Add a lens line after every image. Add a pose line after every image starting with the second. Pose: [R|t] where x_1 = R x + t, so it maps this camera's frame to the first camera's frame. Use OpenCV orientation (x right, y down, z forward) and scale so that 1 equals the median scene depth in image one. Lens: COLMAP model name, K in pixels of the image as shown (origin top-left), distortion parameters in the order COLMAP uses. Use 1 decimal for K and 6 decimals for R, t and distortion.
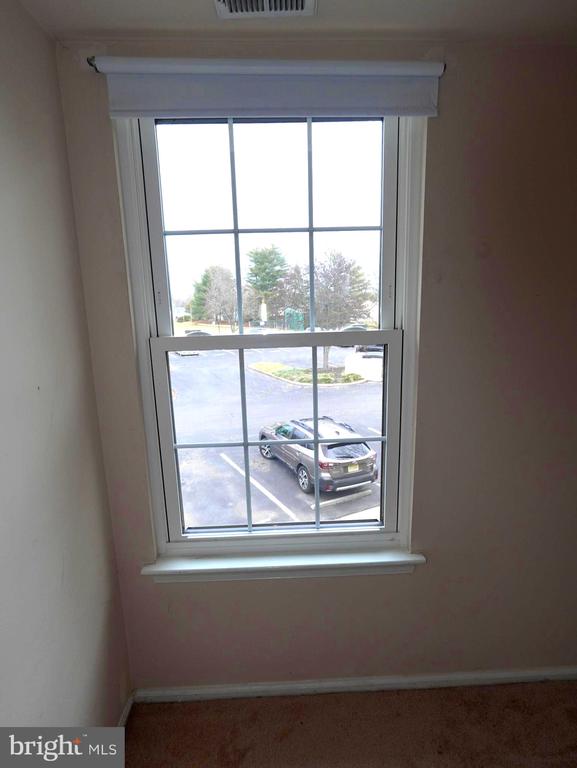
lens RADIAL K [[357.9, 0, 286.9], [0, 357.9, 376.6], [0, 0, 1]] dist [-0.025700, 0.001453]
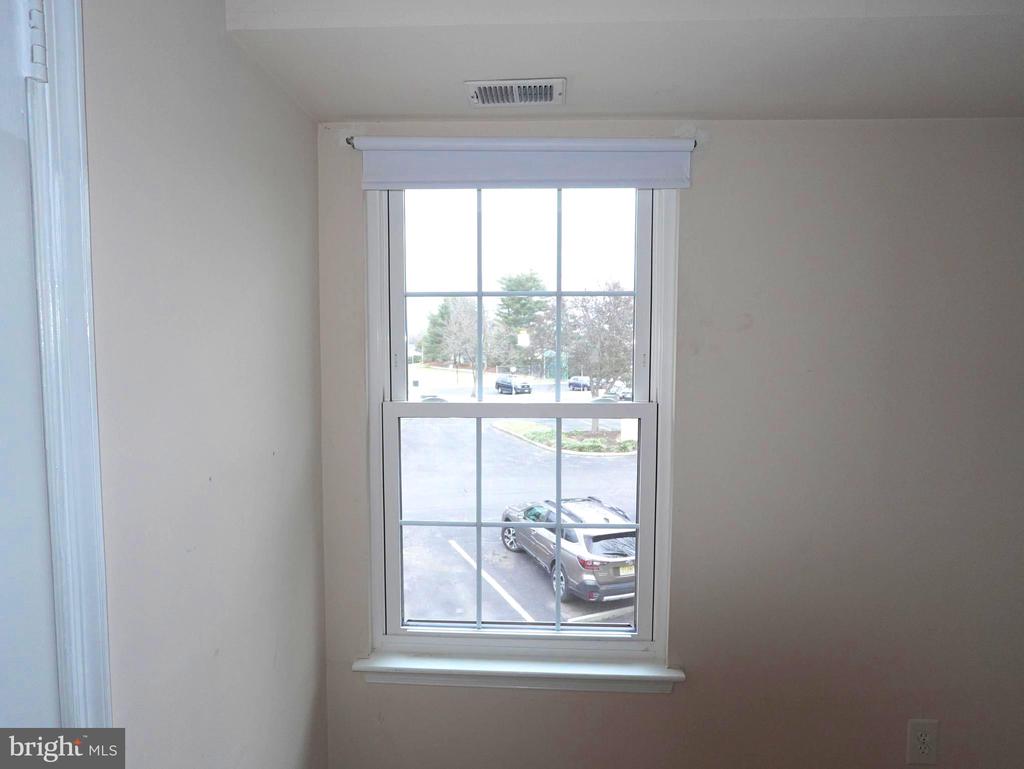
lens RADIAL K [[477.2, 0, 516.4], [0, 477.2, 379.5], [0, 0, 1]] dist [-0.025700, 0.001453]
pose [[0.997474, 0.034173, -0.062272, 0.036746], [-0.041629, 0.991575, -0.122661, -0.024773], [0.057556, 0.124943, 0.990493, -0.200047]]
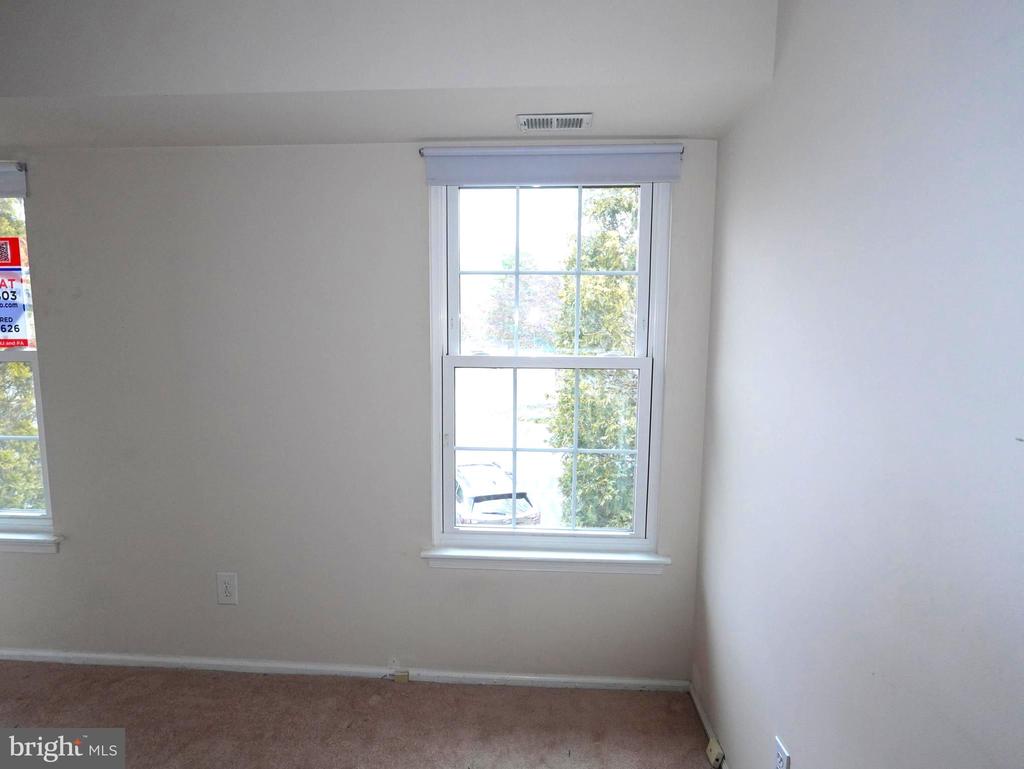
lens RADIAL K [[477.2, 0, 505.9], [0, 477.2, 387.3], [0, 0, 1]] dist [-0.025700, 0.001453]
pose [[0.996716, 0.044197, -0.067851, -0.044079], [-0.048661, 0.996658, -0.065611, 0.084322], [0.064725, 0.068697, 0.995536, -0.531346]]
